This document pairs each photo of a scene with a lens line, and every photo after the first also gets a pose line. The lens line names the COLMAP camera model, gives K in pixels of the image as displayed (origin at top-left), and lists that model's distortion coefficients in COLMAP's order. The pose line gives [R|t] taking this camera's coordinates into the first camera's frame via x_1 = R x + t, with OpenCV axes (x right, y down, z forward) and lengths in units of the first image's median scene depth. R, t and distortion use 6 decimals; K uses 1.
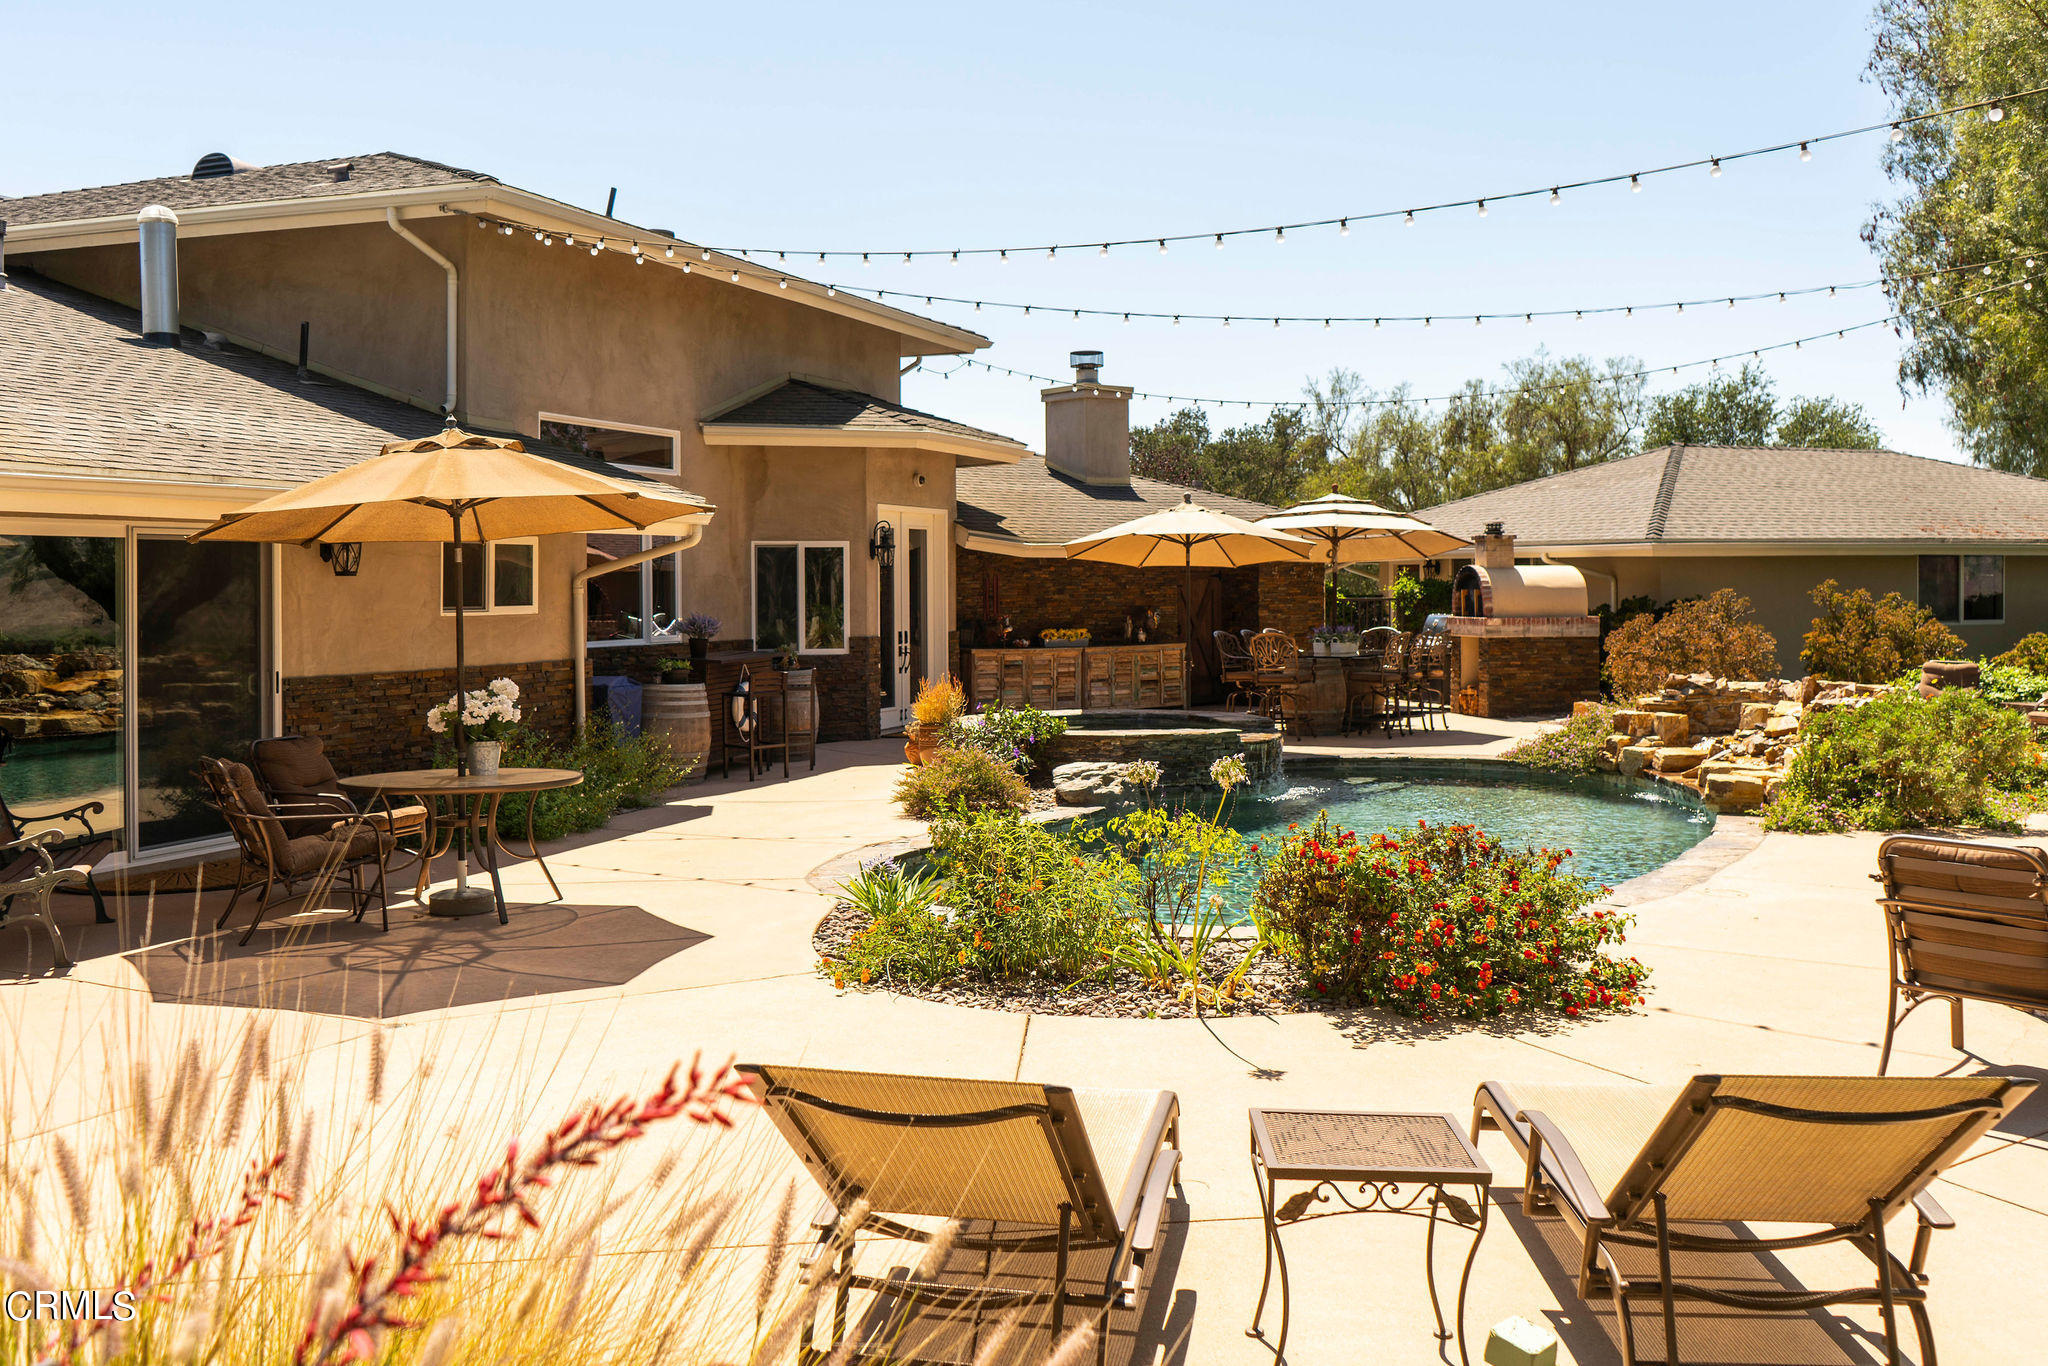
lens RADIAL K [[1666.9, 0, 1023.2], [0, 1666.9, 600.5], [0, 0, 1]] dist [-0.008237, 0.003880]
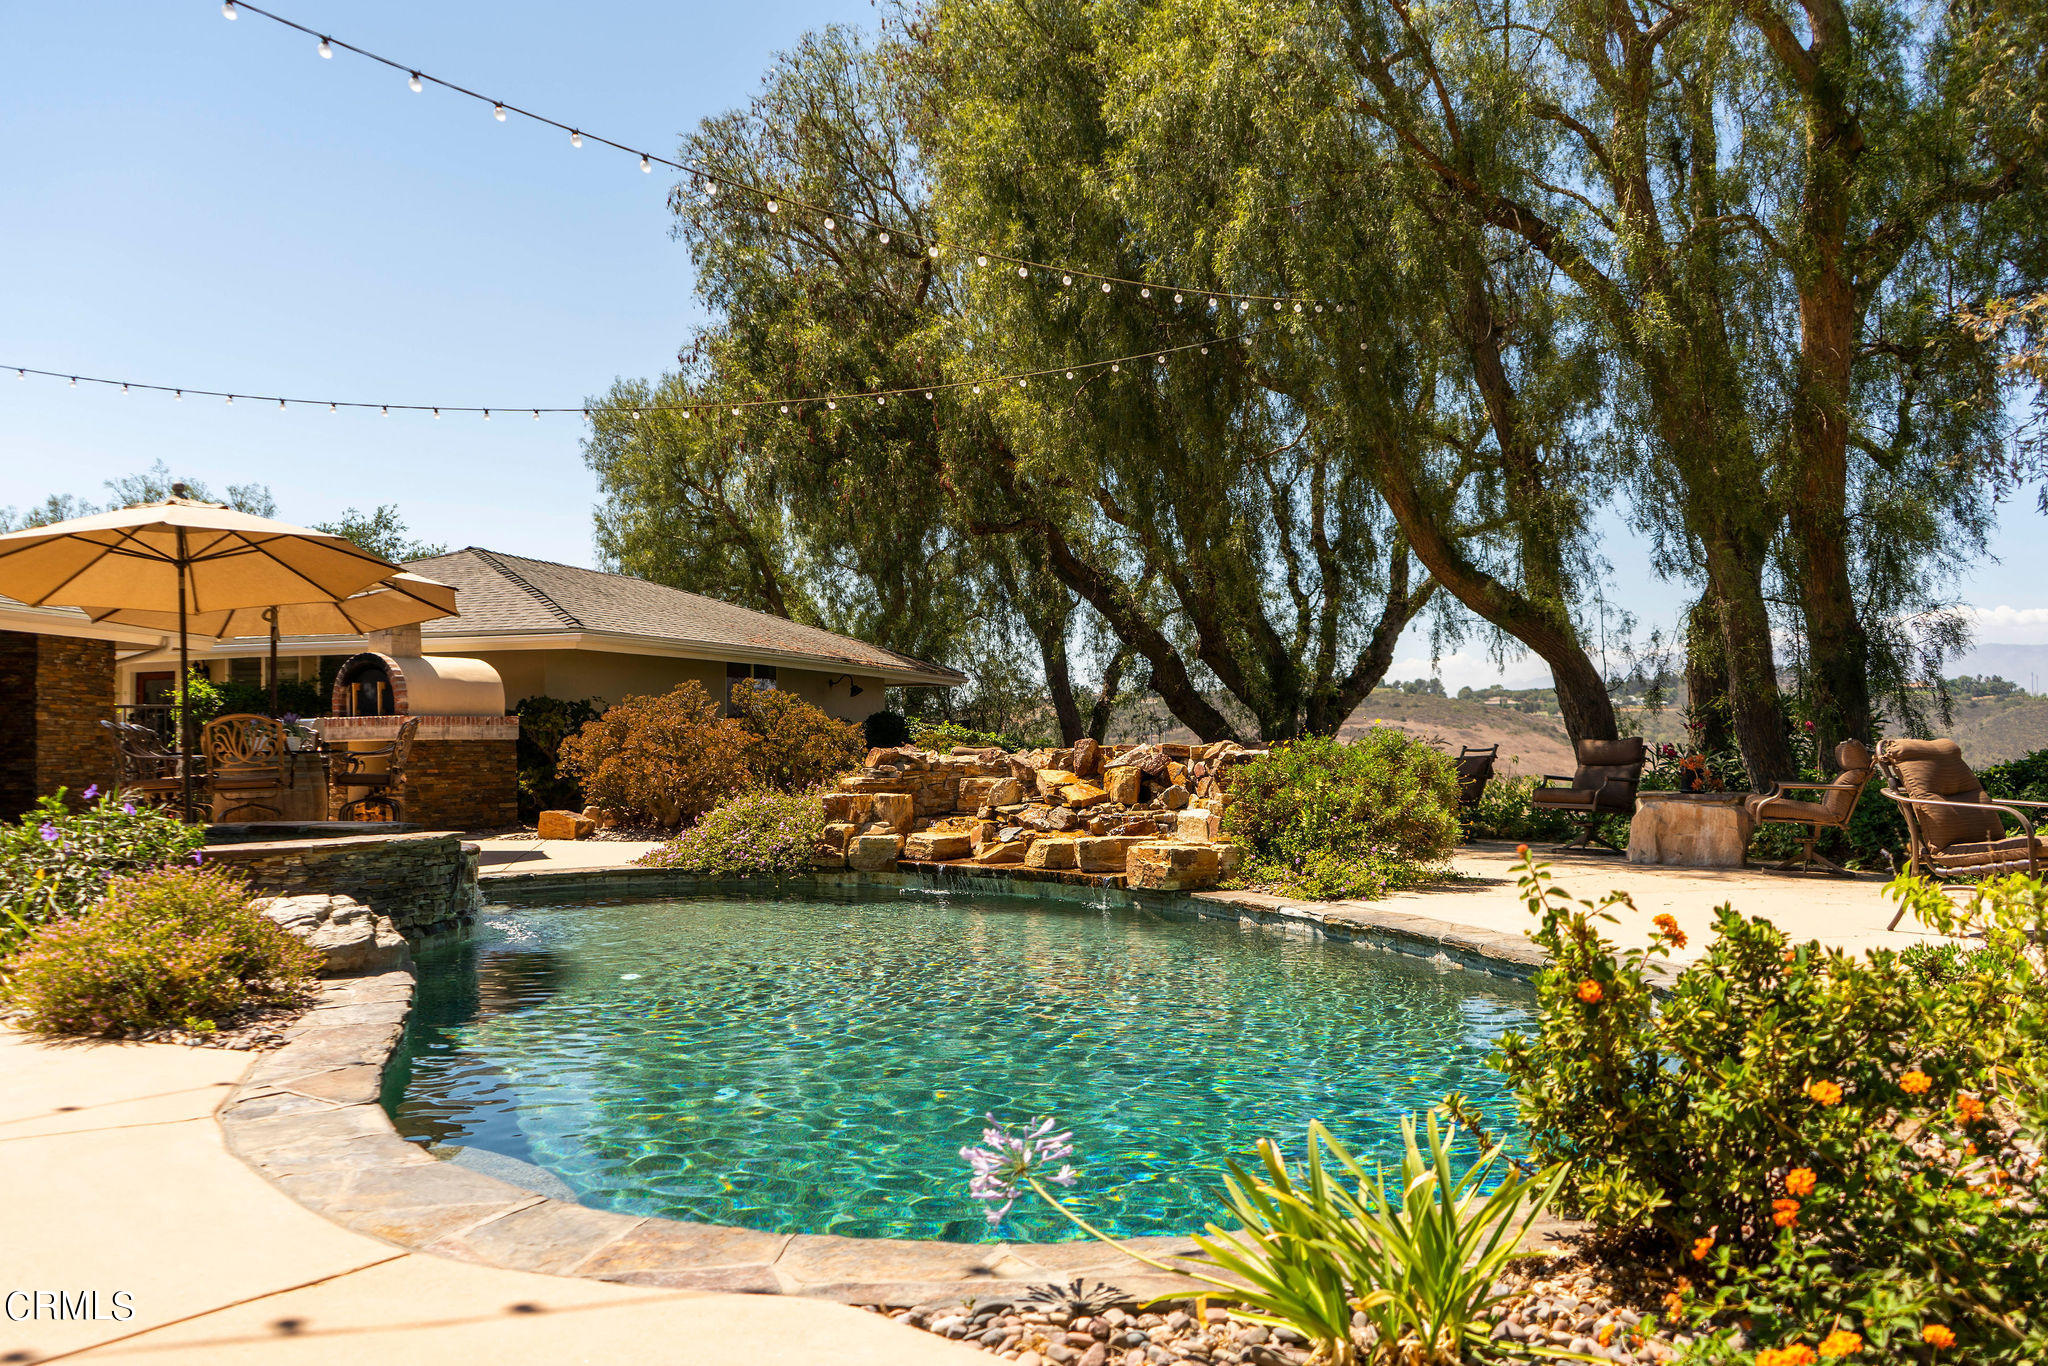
lens RADIAL K [[1605.0, 0, 1024.0], [0, 1605.0, 683.0], [0, 0, 1]] dist [-0.008106, -0.001043]
pose [[0.669307, 0.023615, 0.742611, -0.139559], [0.008617, 0.999181, -0.039541, 0.040252], [-0.742936, 0.032864, 0.668555, 0.373290]]
